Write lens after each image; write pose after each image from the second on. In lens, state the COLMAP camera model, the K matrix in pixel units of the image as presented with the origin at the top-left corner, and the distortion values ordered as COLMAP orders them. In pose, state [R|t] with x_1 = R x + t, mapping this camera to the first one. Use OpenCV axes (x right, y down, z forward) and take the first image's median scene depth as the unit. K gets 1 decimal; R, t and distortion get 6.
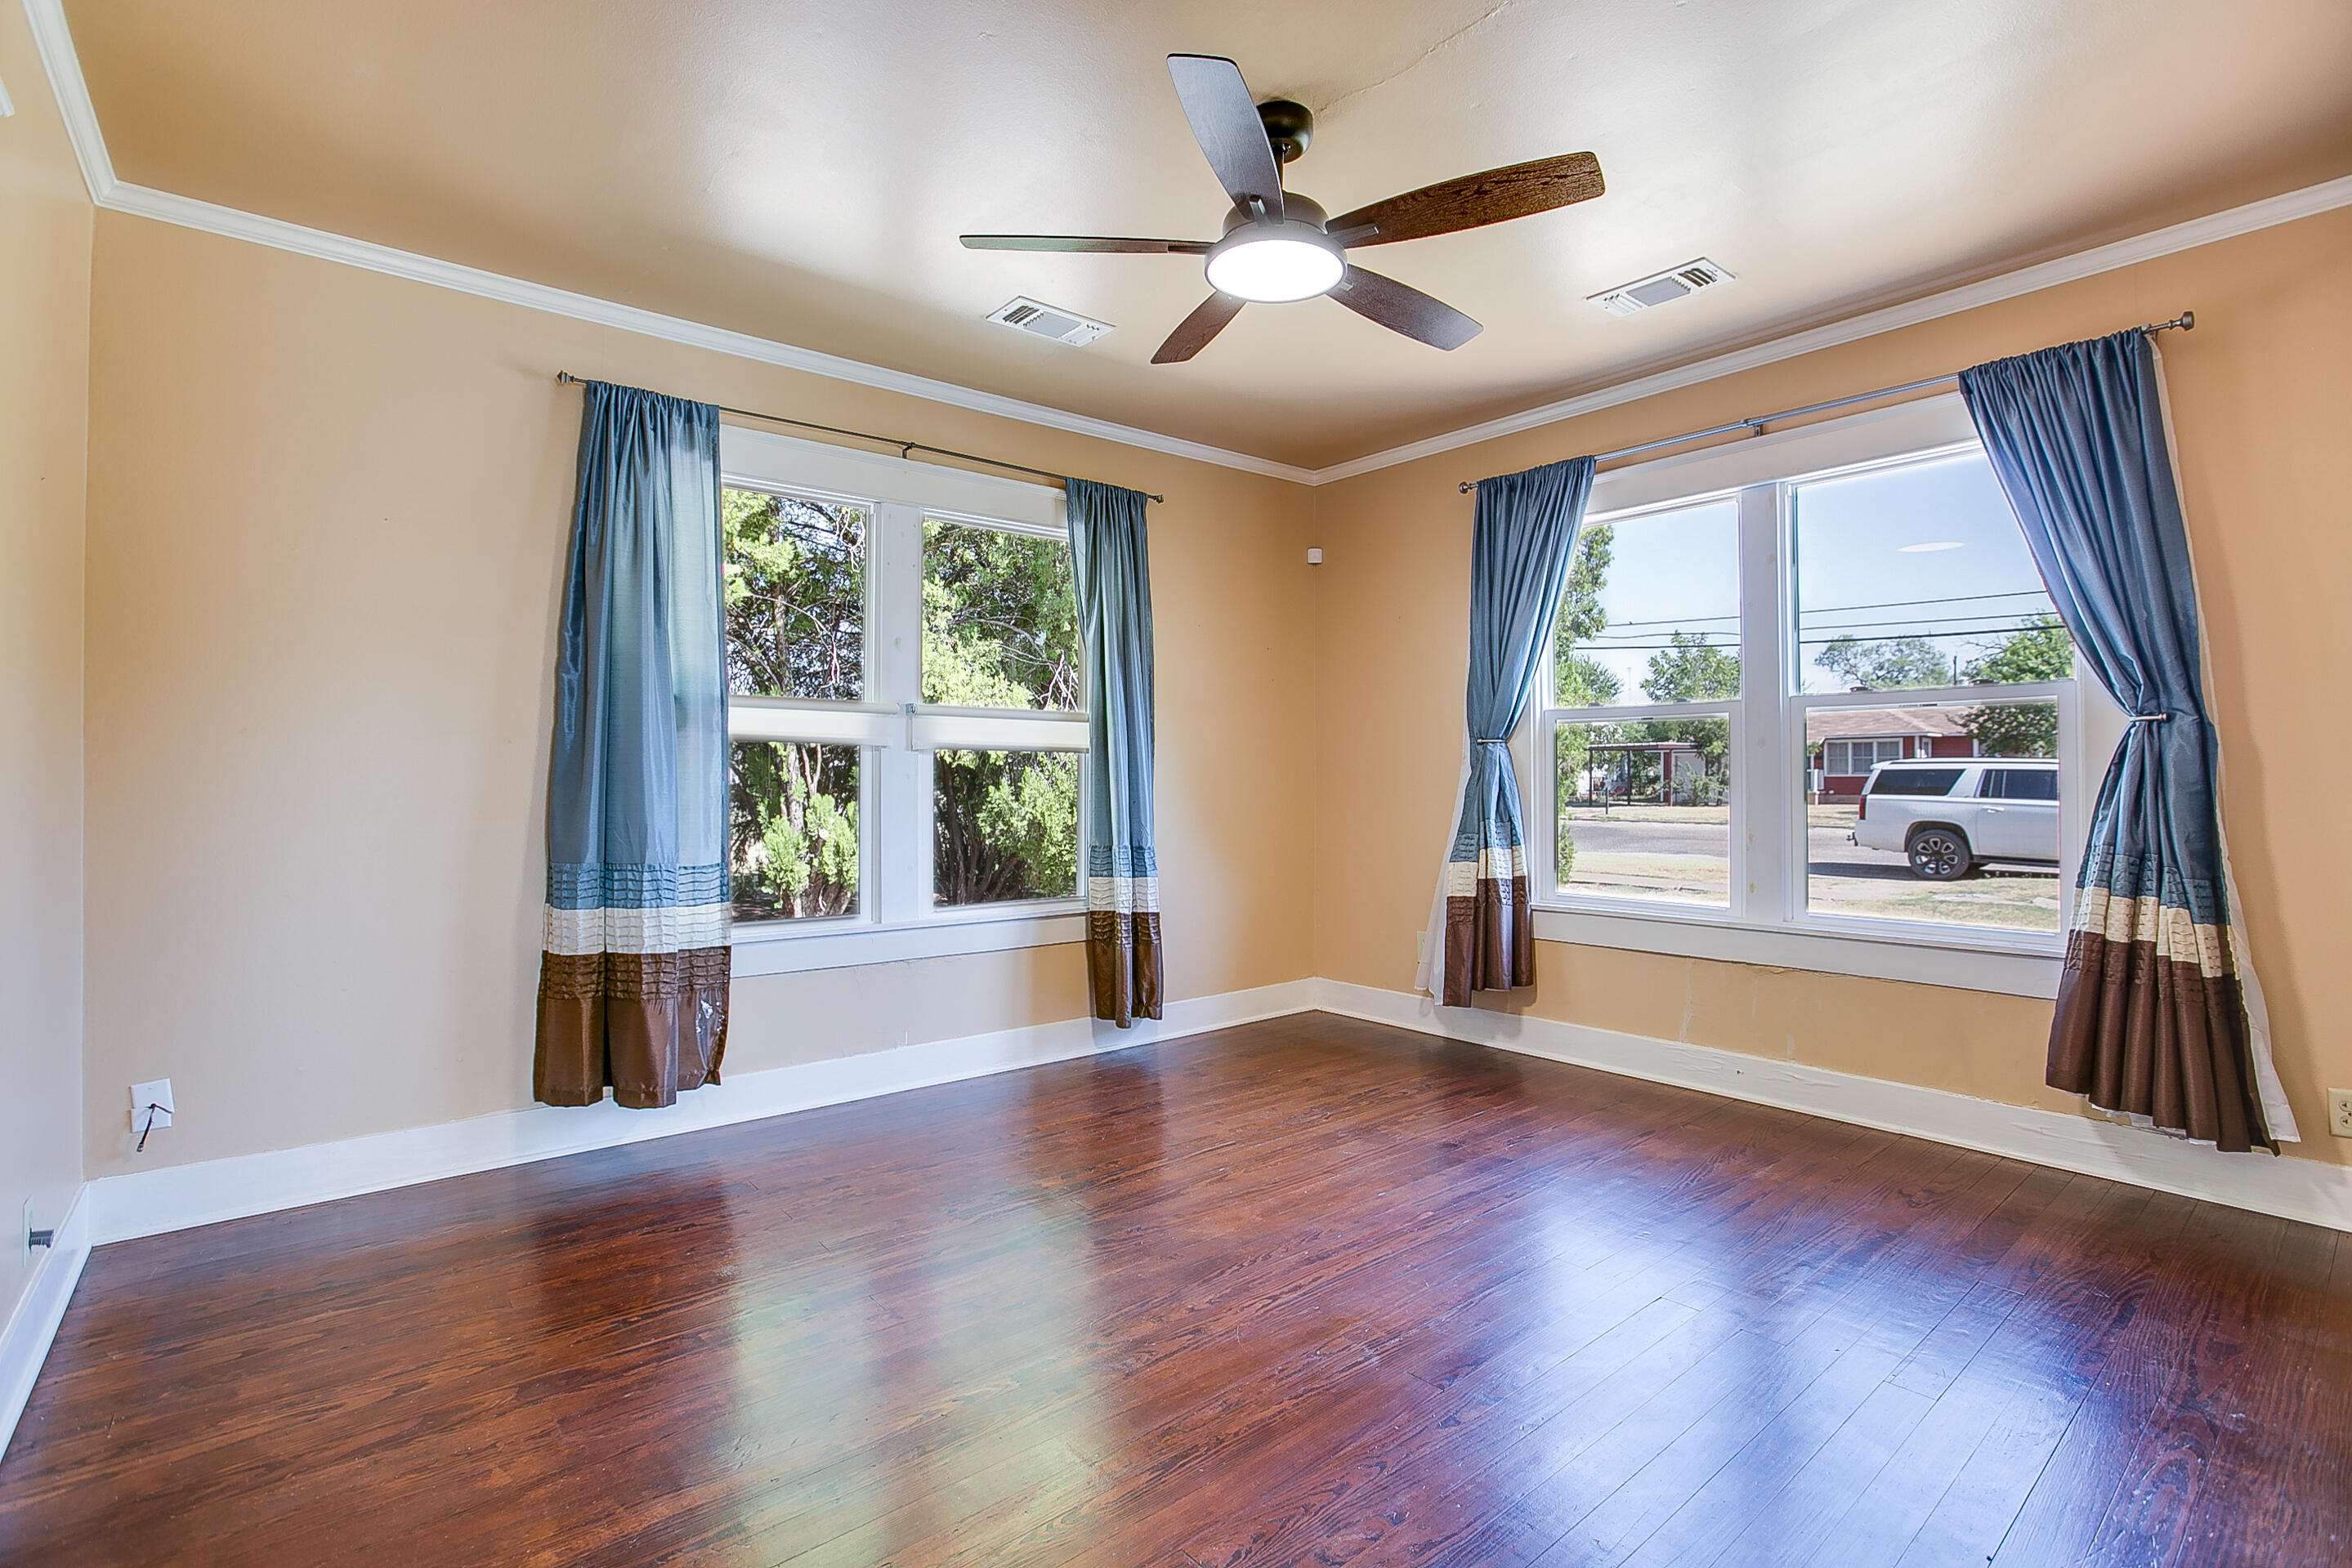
lens RADIAL K [[1085.1, 0, 1176.0], [0, 1085.1, 784.0], [0, 0, 1]] dist [-0.032221, 0.000136]
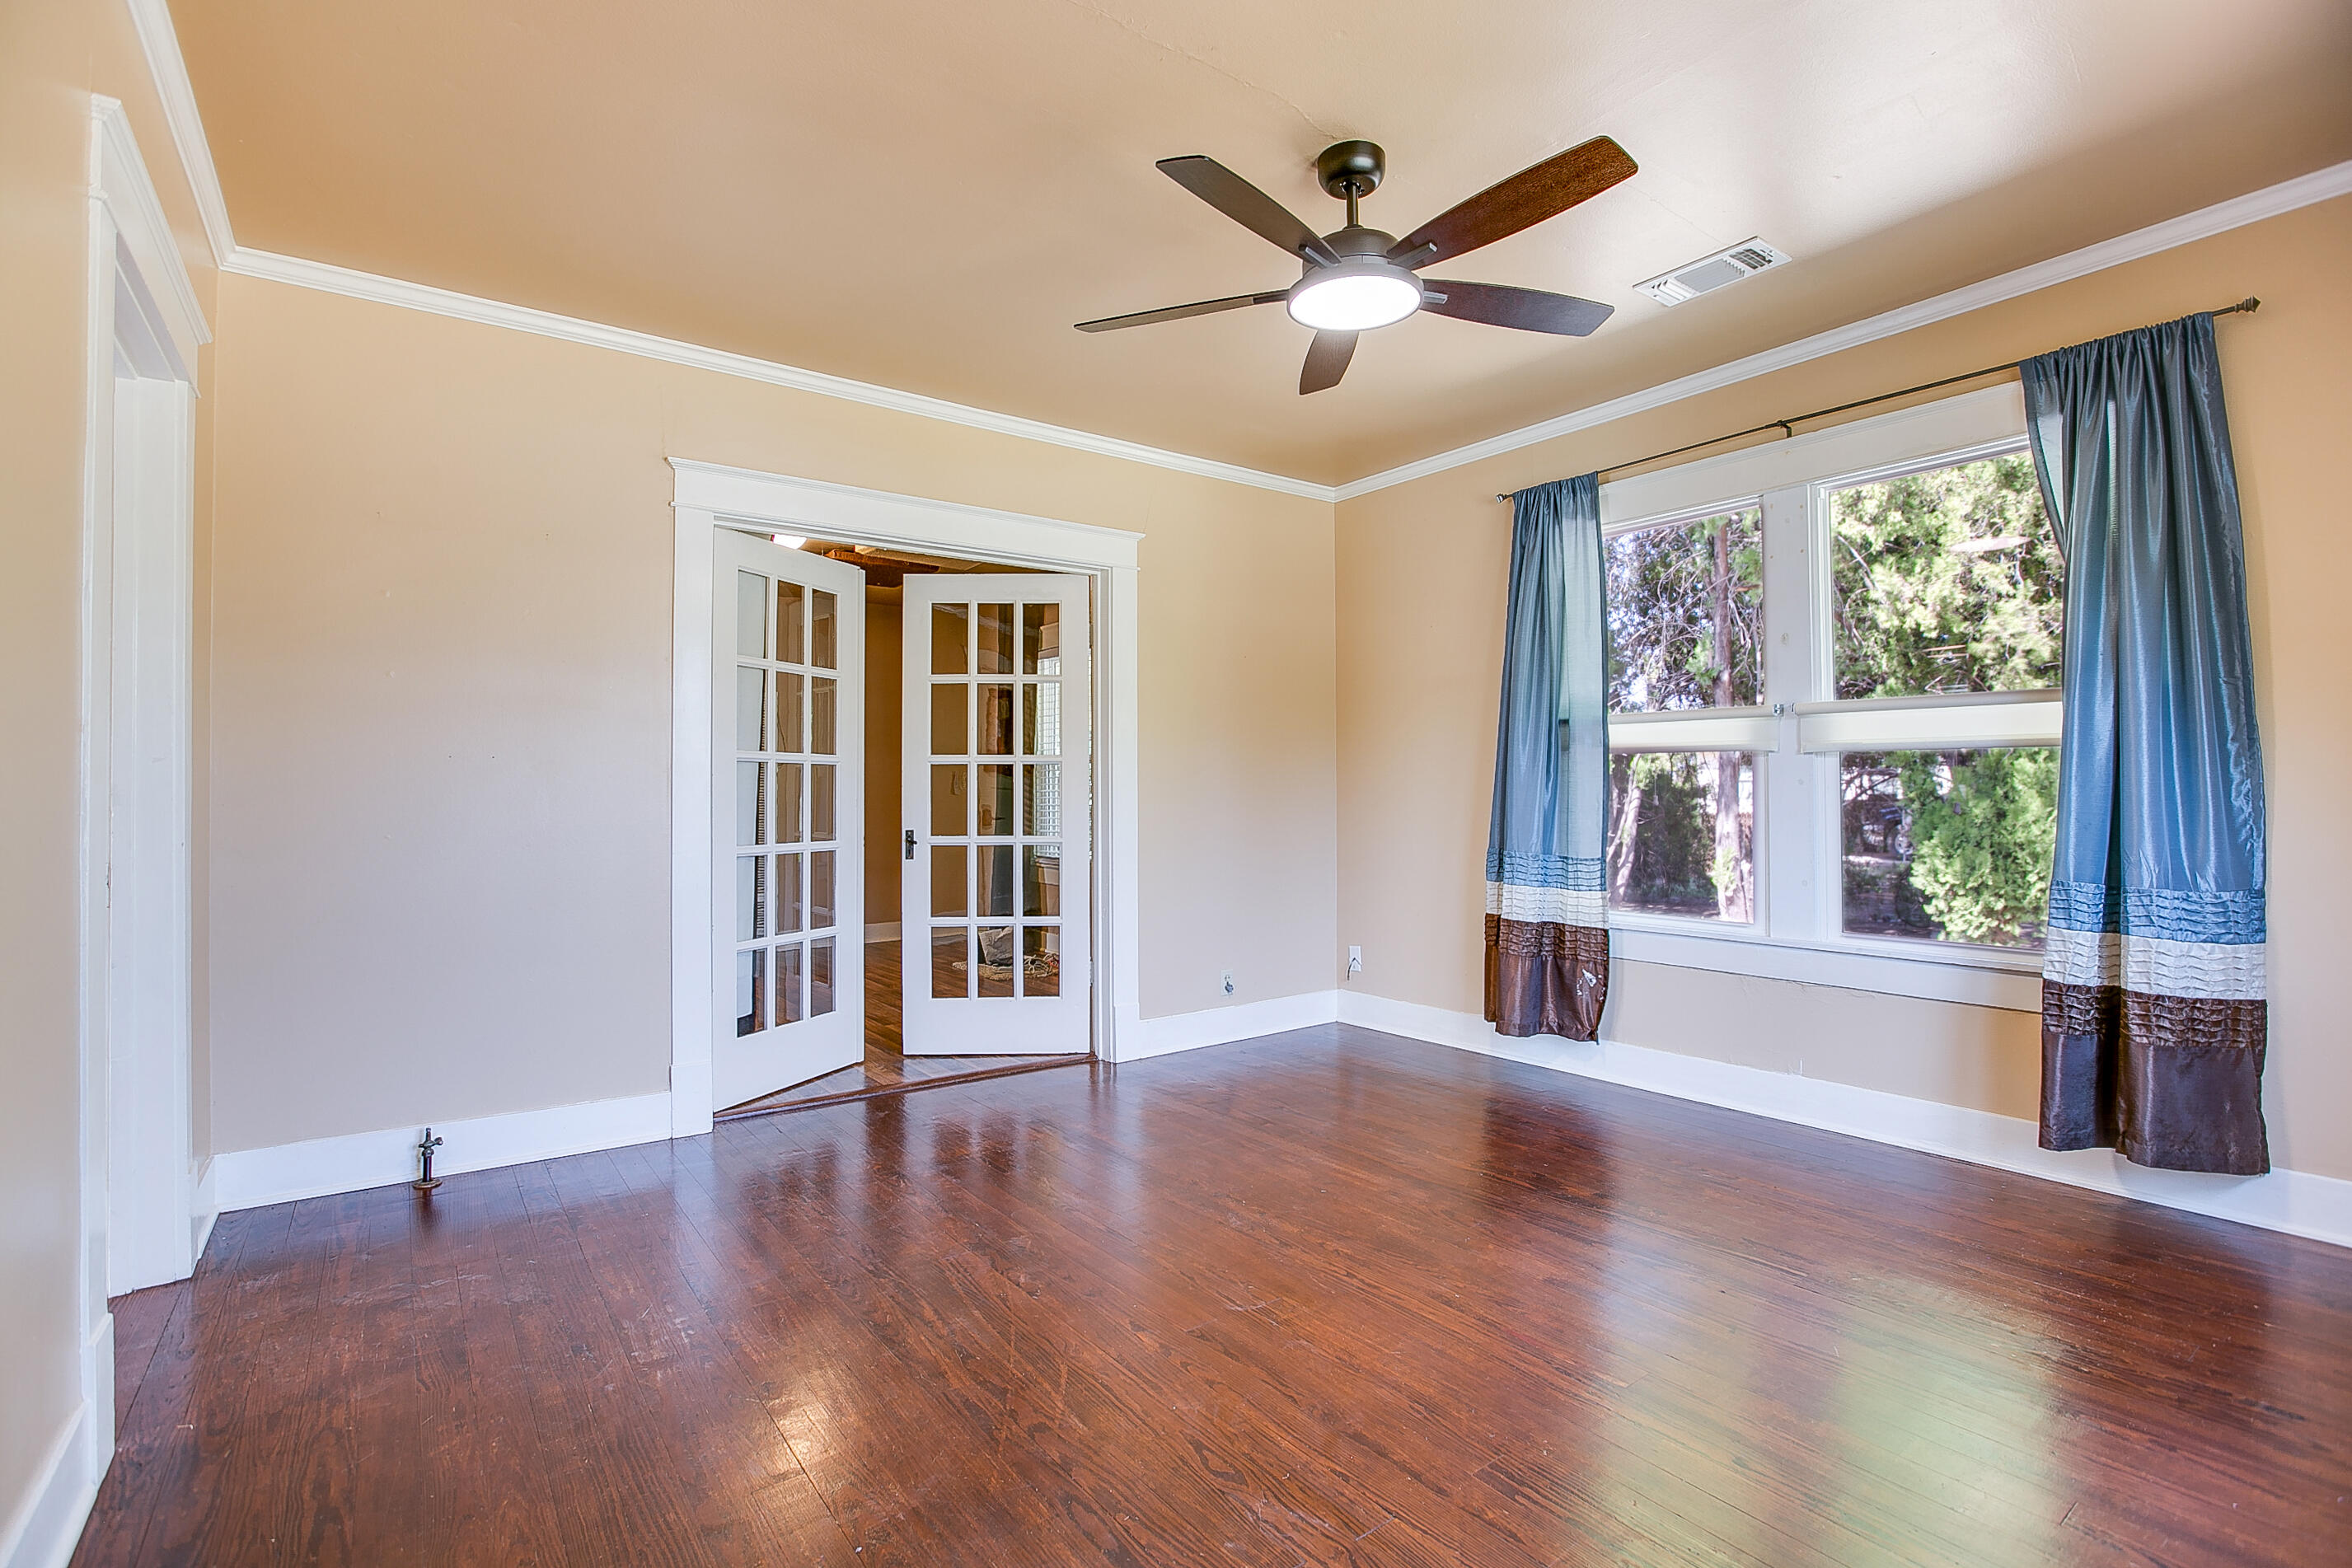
lens RADIAL K [[1088.4, 0, 1176.0], [0, 1088.4, 784.0], [0, 0, 1]] dist [-0.032347, 0.000340]
pose [[-0.058087, -0.009310, -0.998268, 0.786846], [-0.000800, 0.999957, -0.009279, 0.004400], [0.998311, 0.000260, -0.058092, 0.604765]]
